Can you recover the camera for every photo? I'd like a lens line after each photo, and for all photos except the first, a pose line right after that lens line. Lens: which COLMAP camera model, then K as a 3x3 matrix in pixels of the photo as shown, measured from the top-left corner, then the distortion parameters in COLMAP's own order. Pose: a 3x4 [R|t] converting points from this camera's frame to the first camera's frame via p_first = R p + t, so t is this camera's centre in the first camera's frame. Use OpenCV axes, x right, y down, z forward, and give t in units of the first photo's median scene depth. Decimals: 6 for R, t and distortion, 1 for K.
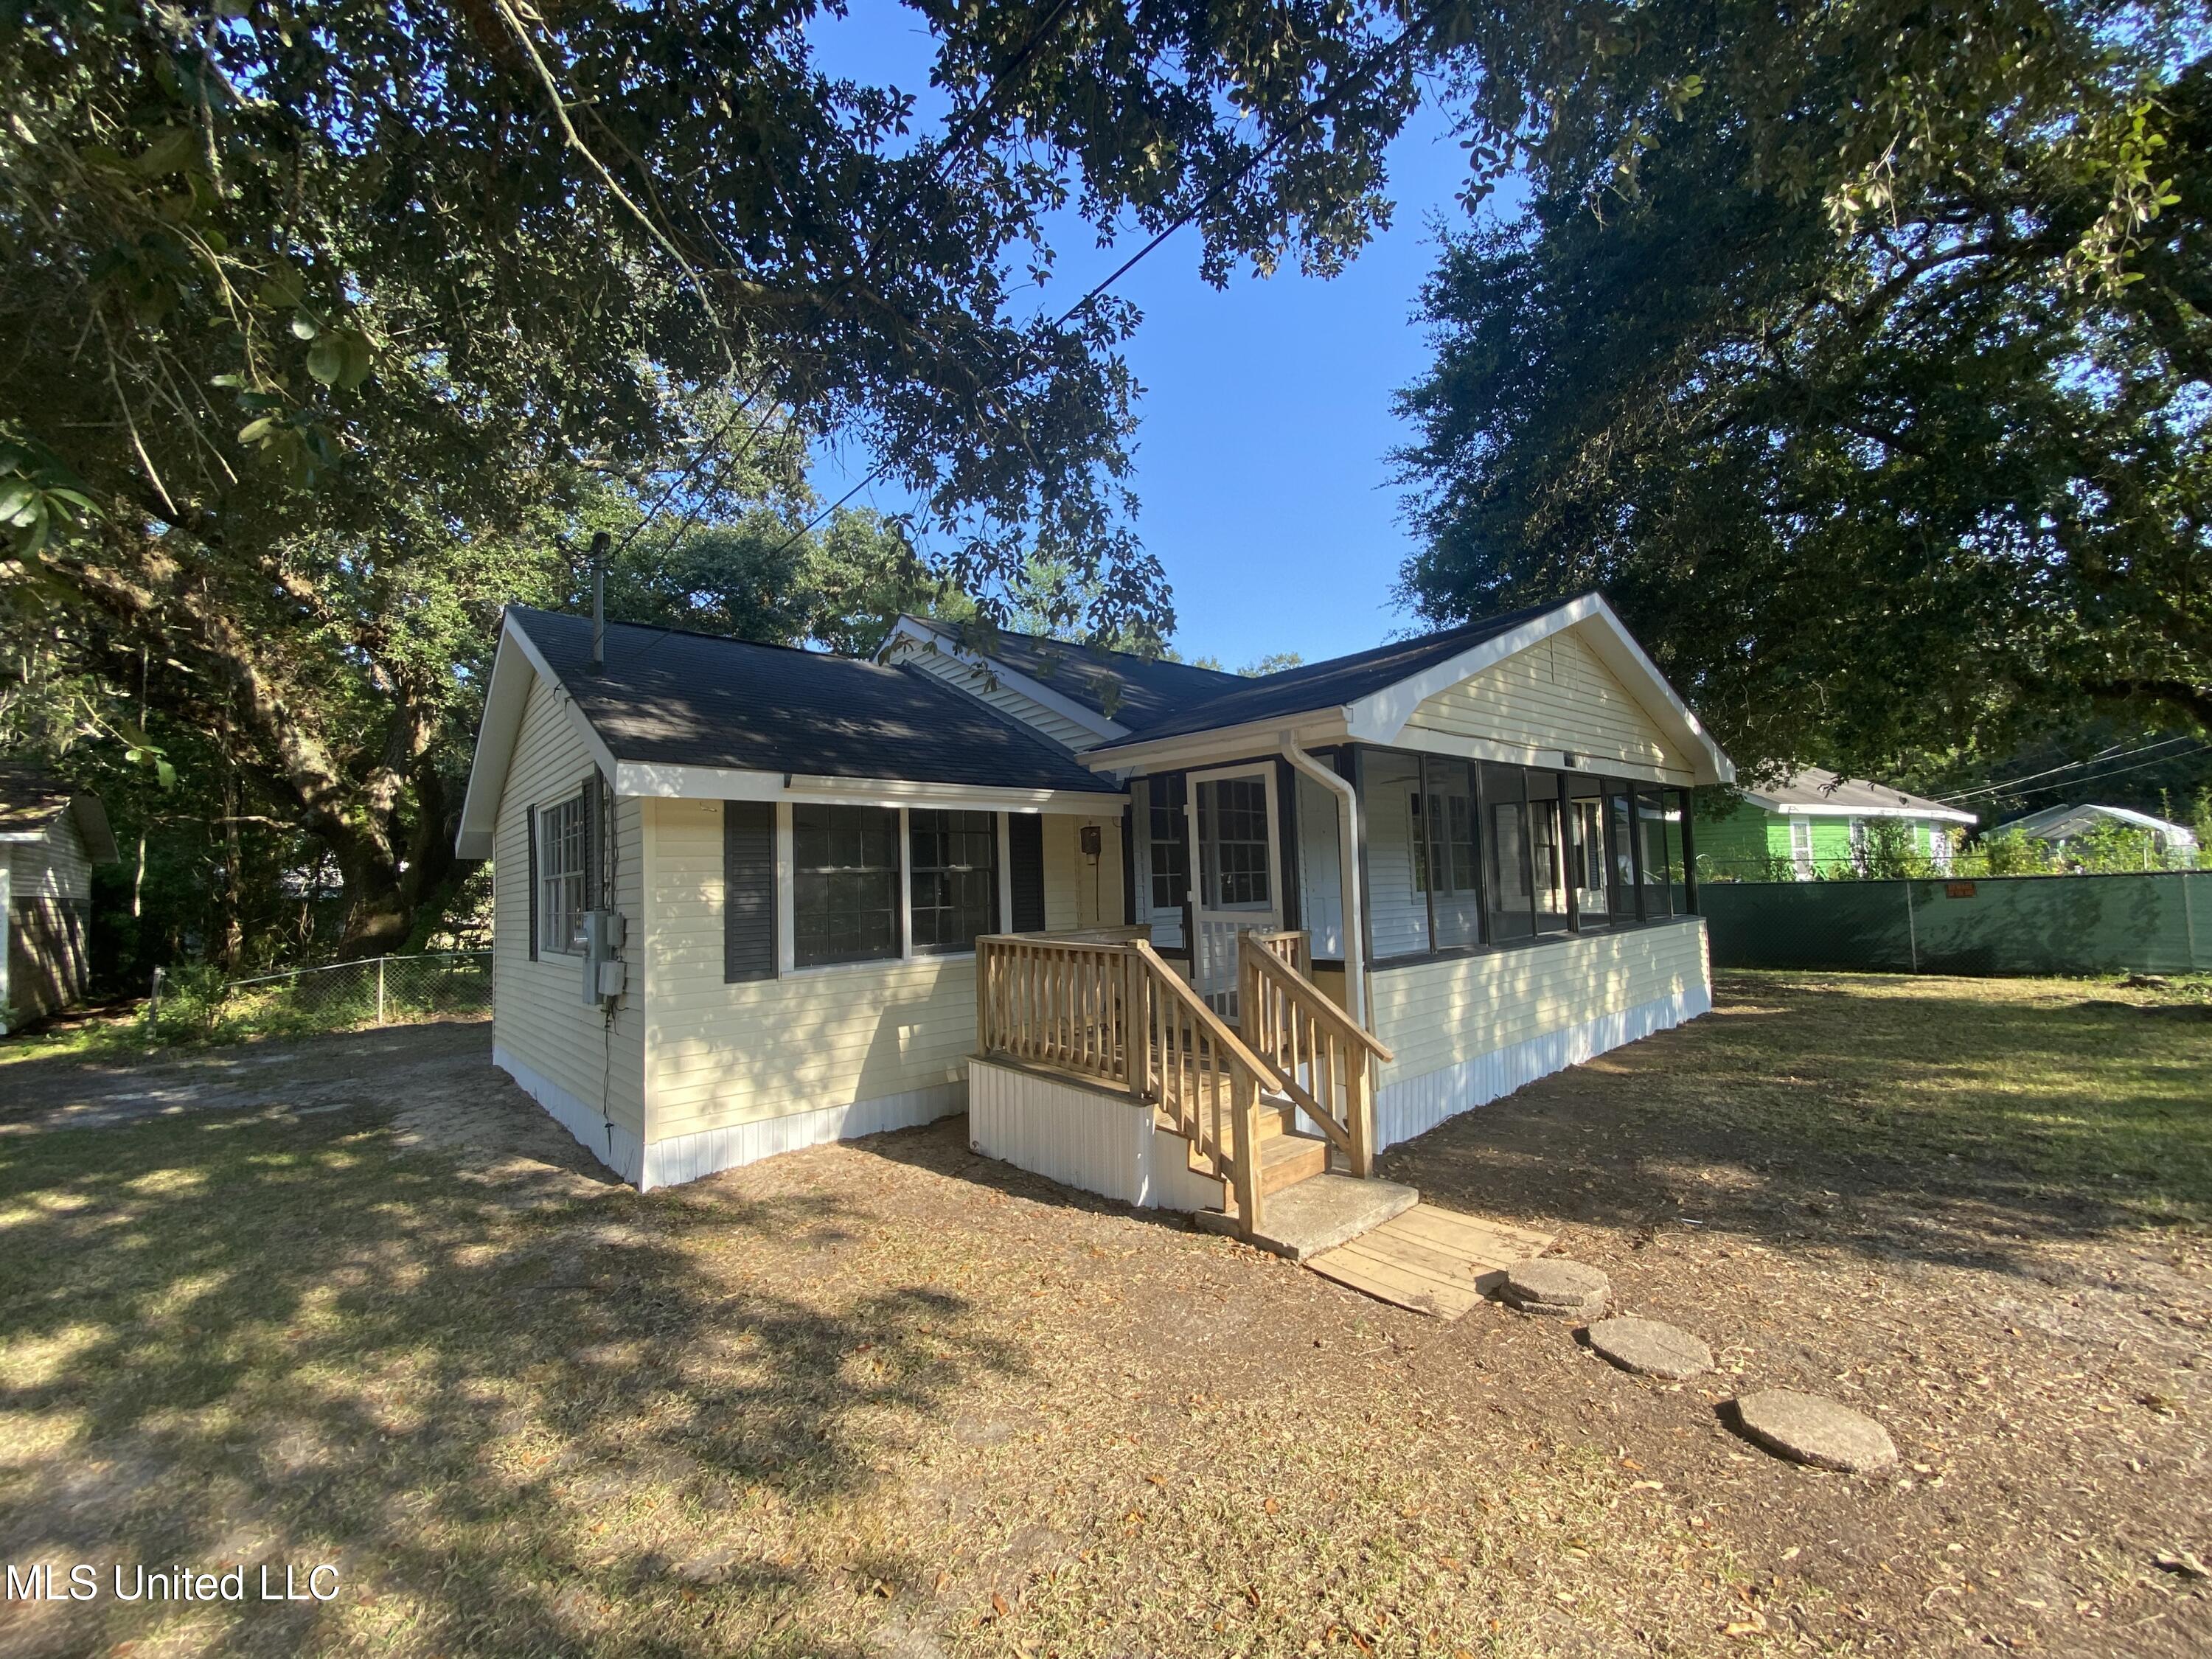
lens RADIAL K [[897.4, 0, 1107.6], [0, 897.4, 828.8], [0, 0, 1]] dist [0.015950, -0.018019]
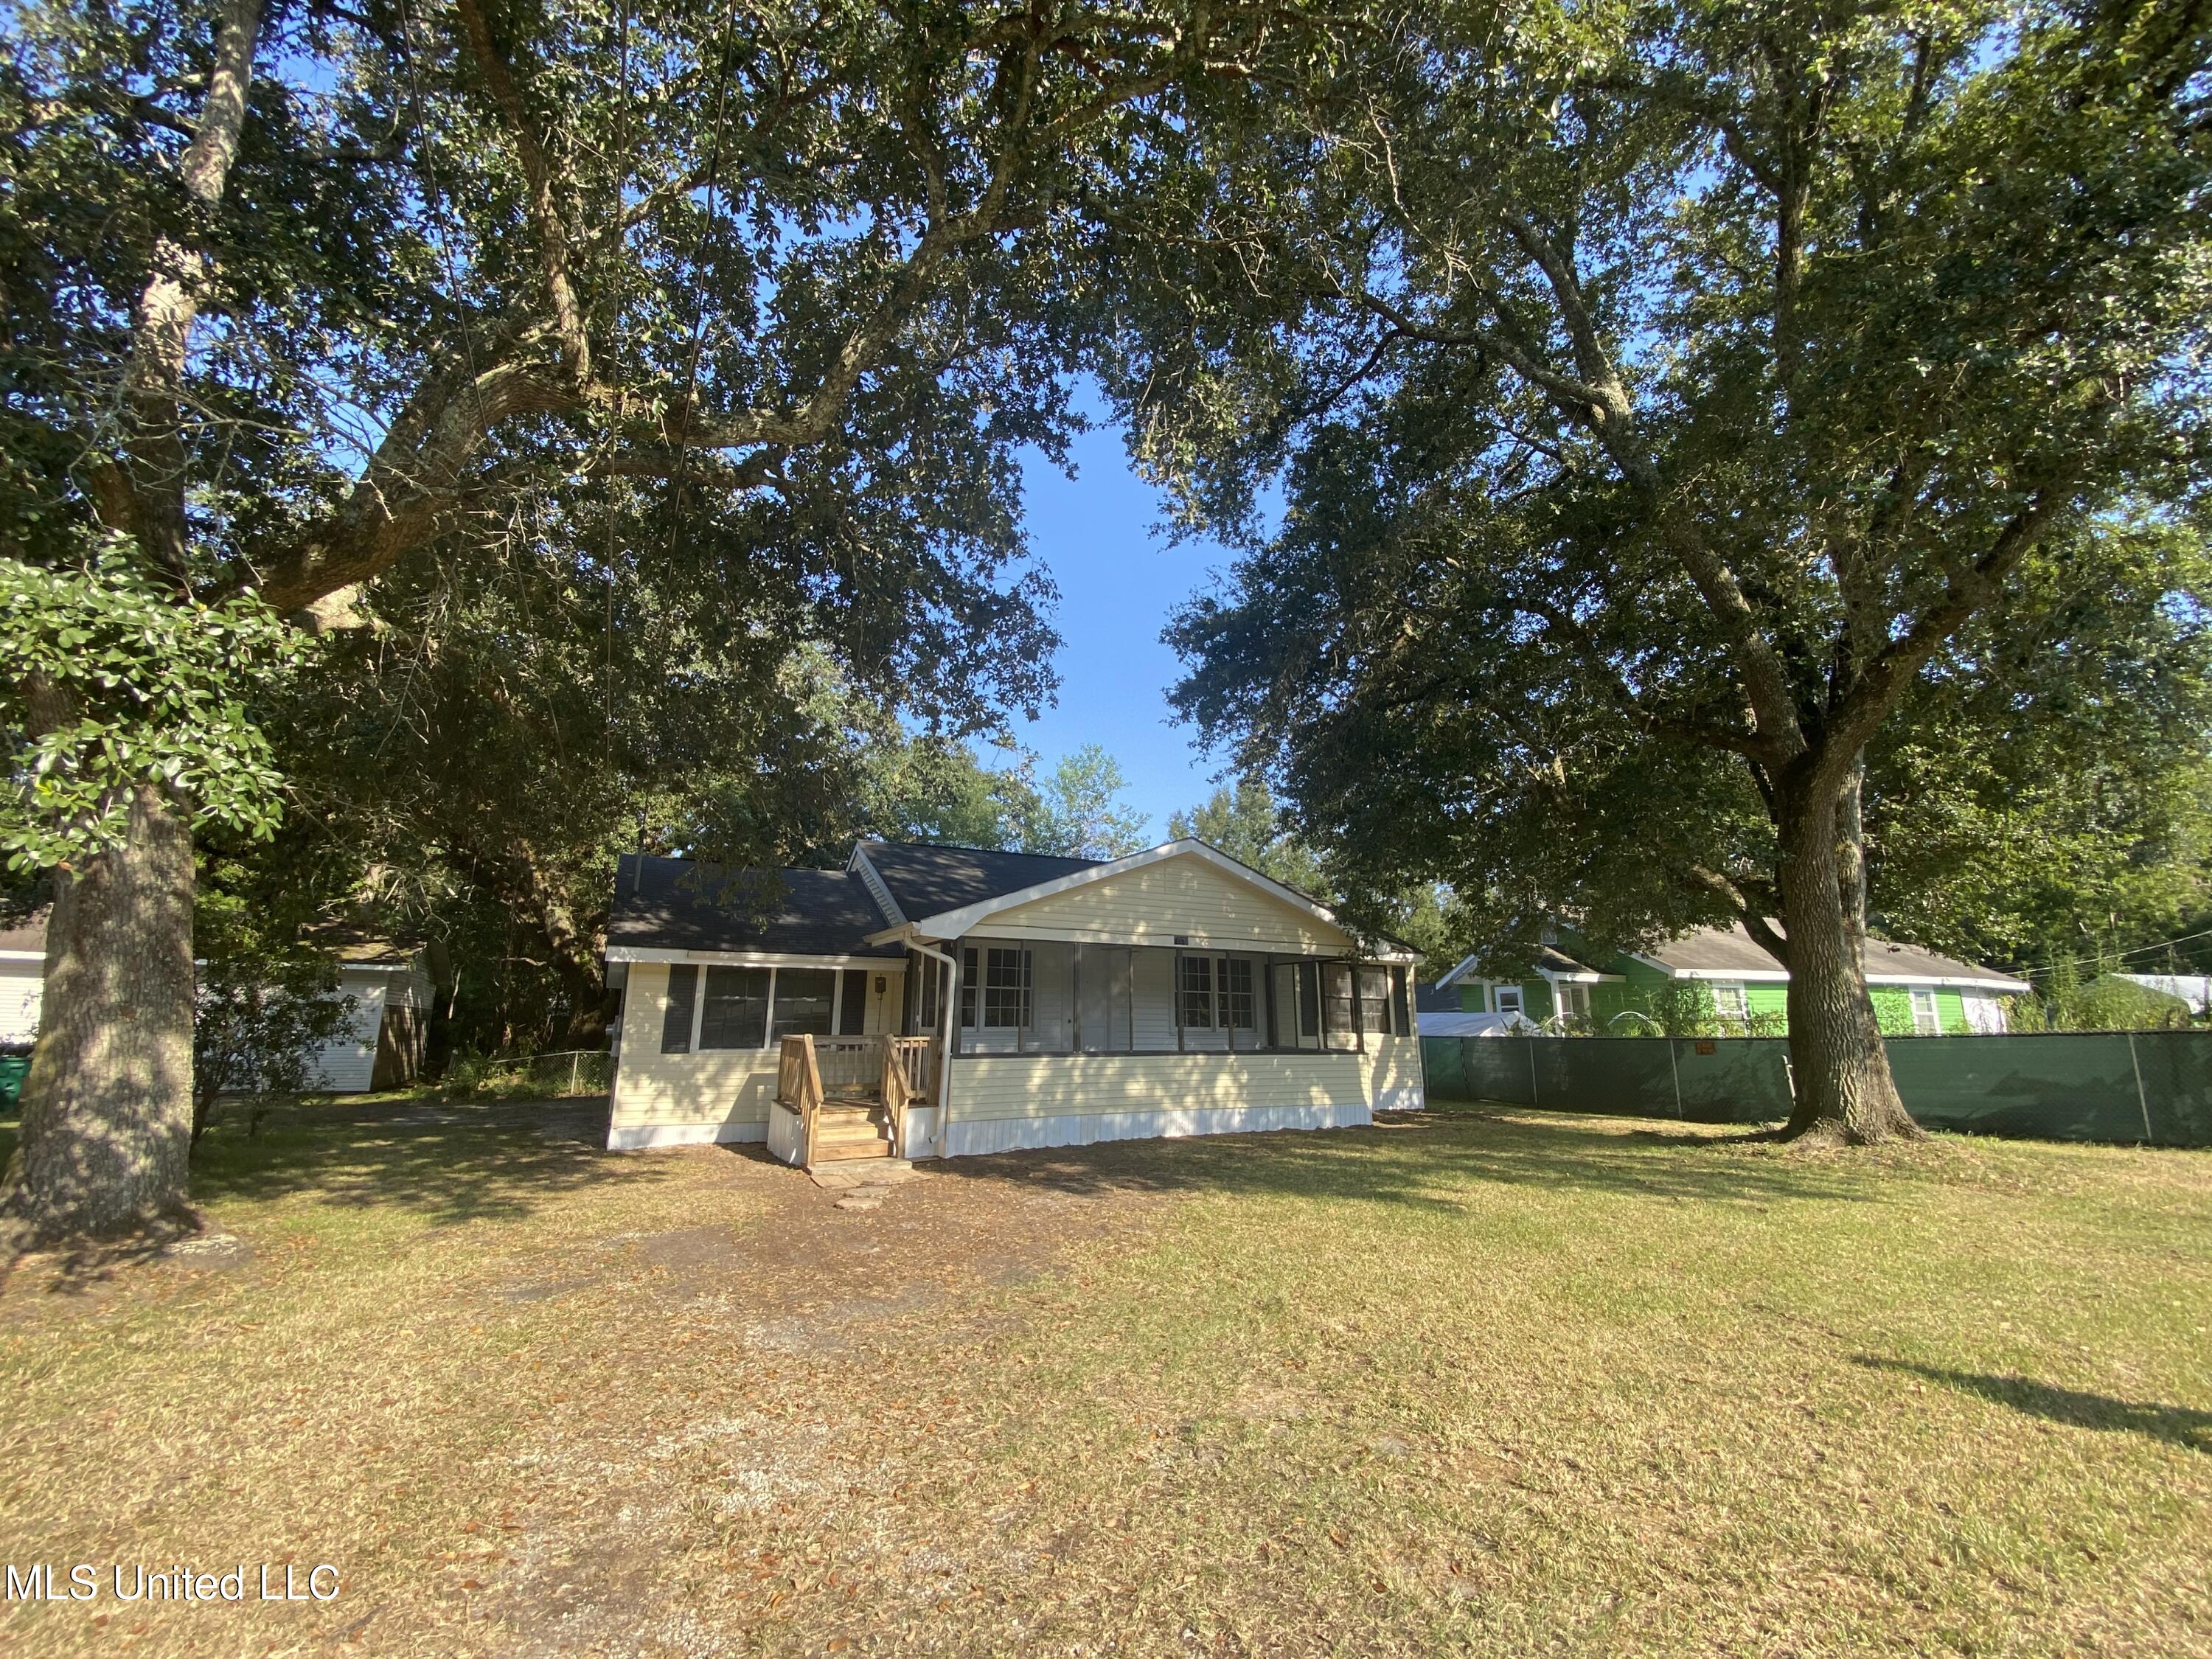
lens RADIAL K [[897.4, 0, 1107.6], [0, 897.4, 828.8], [0, 0, 1]] dist [0.015950, -0.018019]
pose [[0.973319, -0.013984, -0.229029, 1.019652], [-0.022309, 0.987645, -0.155112, -0.032076], [0.228369, 0.156083, 0.960982, -0.801411]]
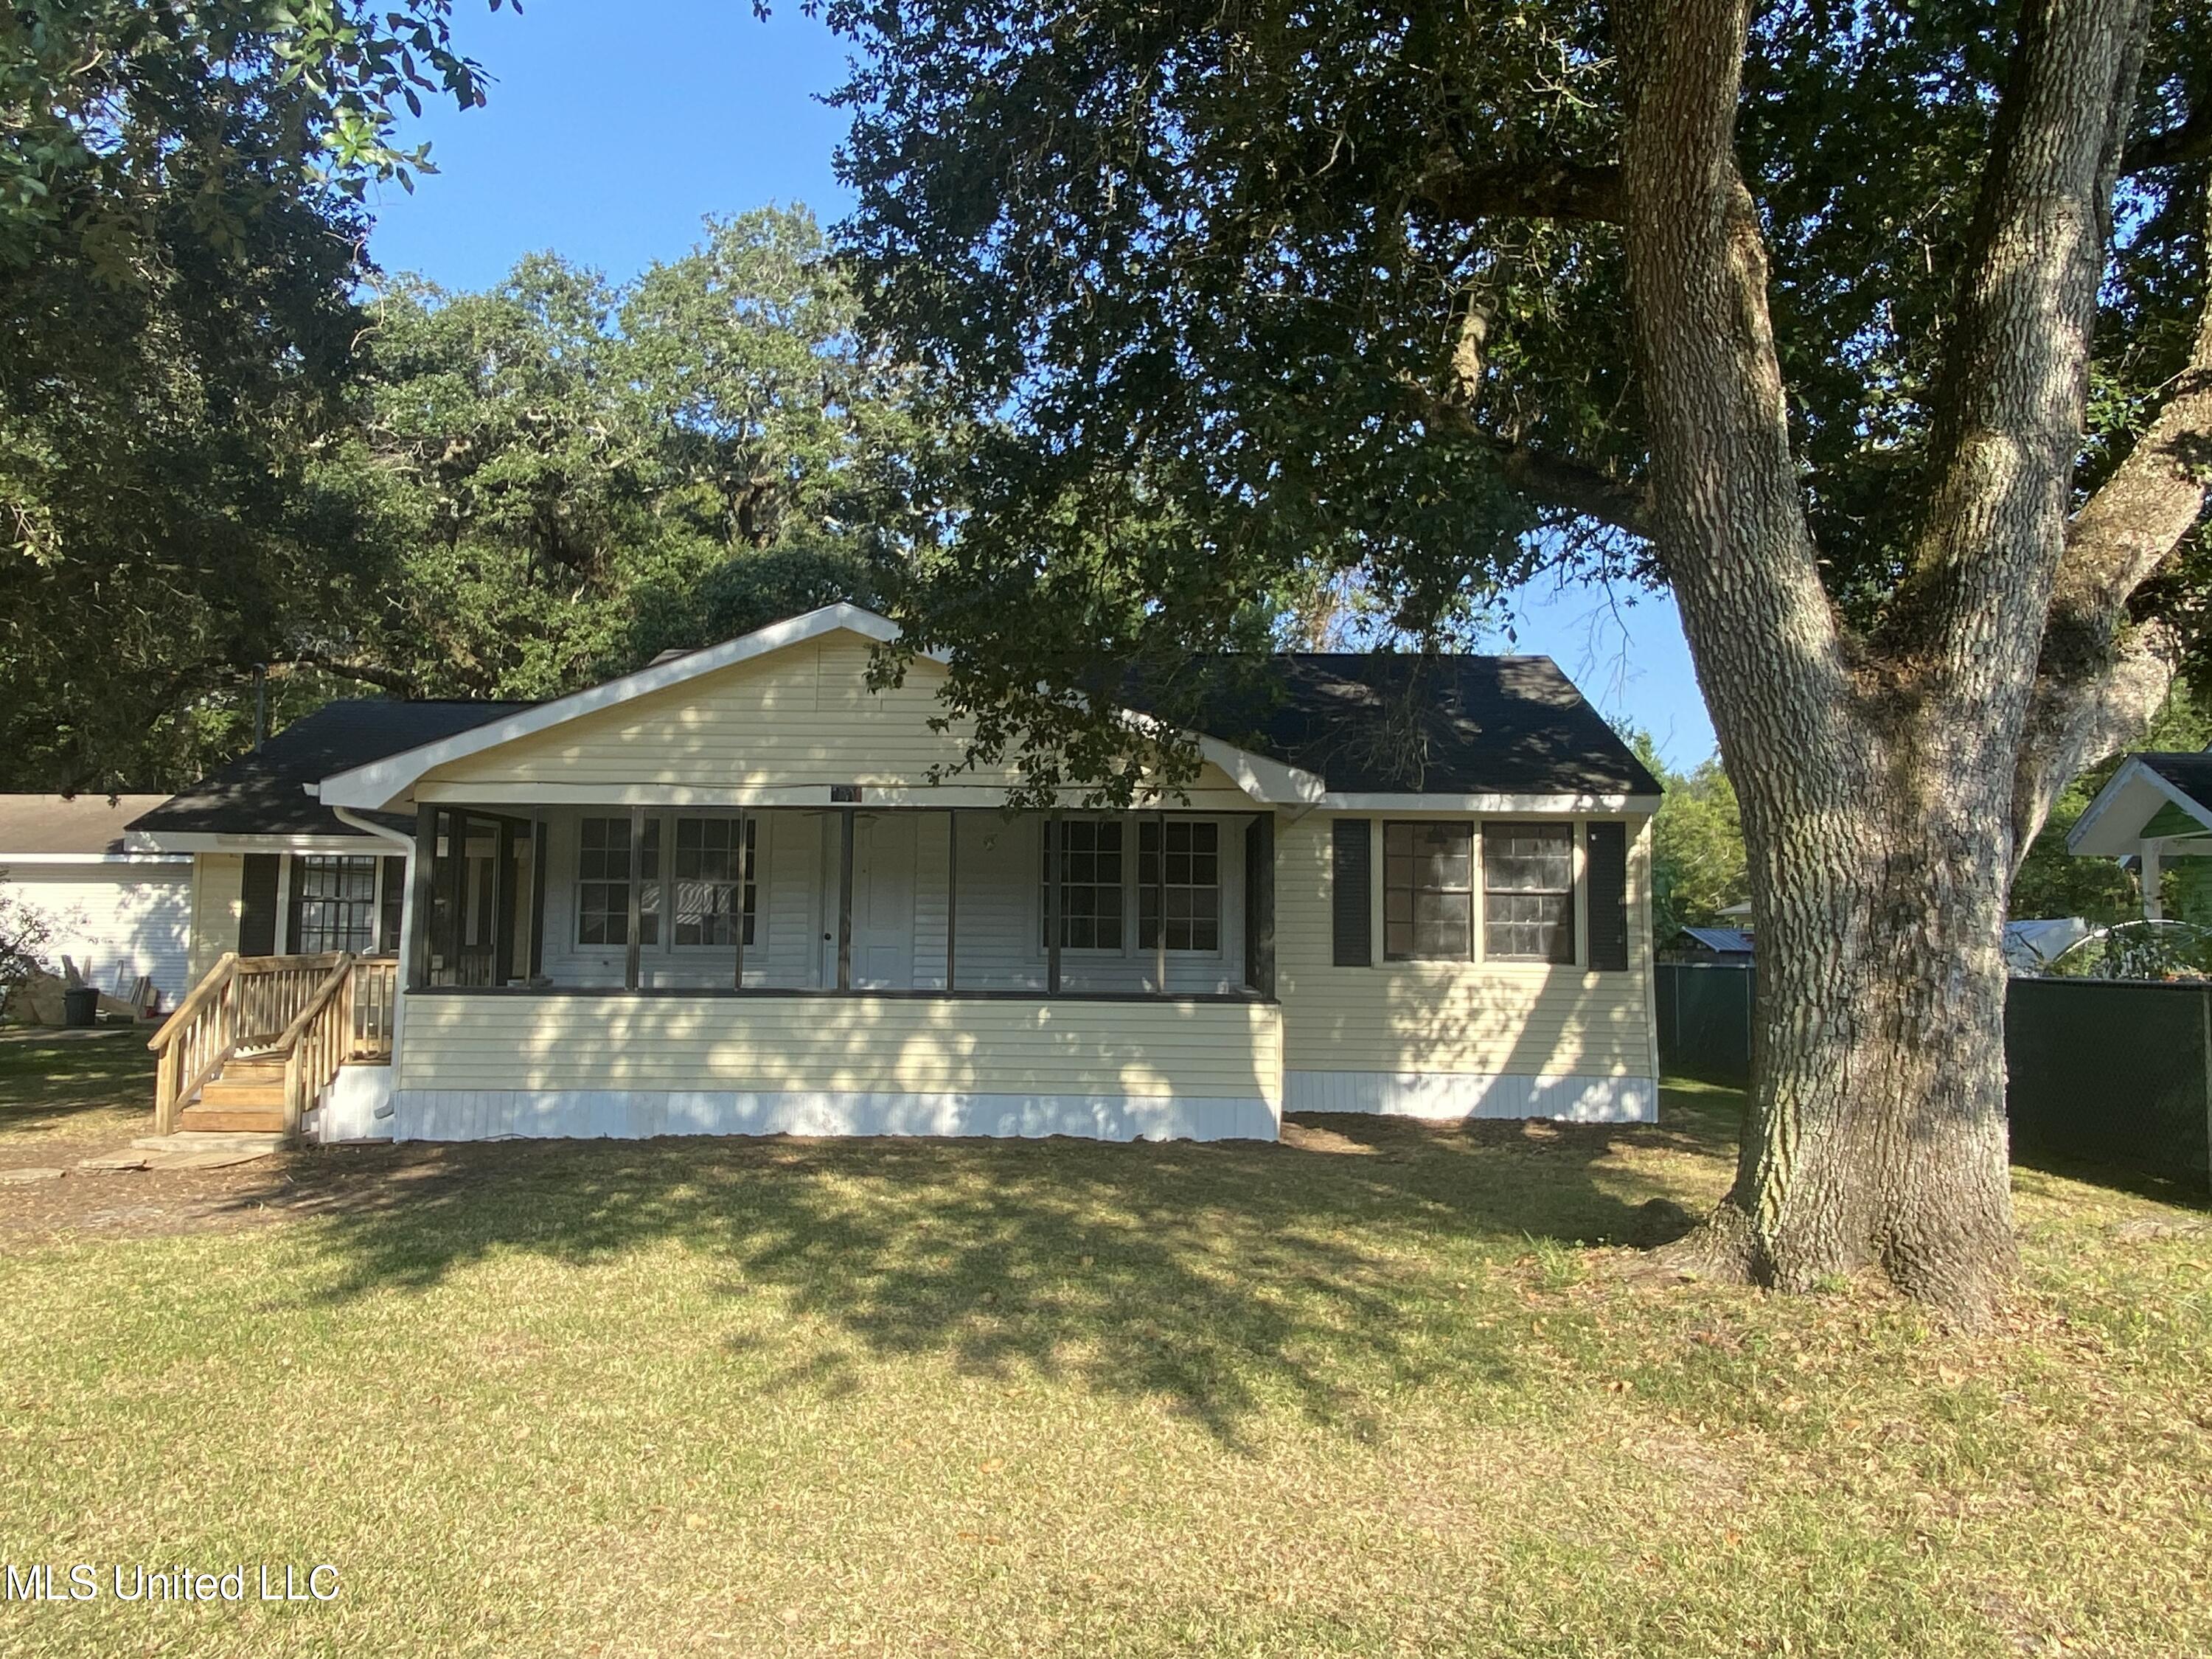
lens RADIAL K [[1567.9, 0, 1106.0], [0, 1567.9, 829.5], [0, 0, 1]] dist [0.076151, -0.101833]
pose [[0.732720, -0.004555, -0.680514, 2.352070], [0.004445, 0.999988, -0.001907, -0.053569], [0.680515, -0.001628, 0.732732, 0.078323]]
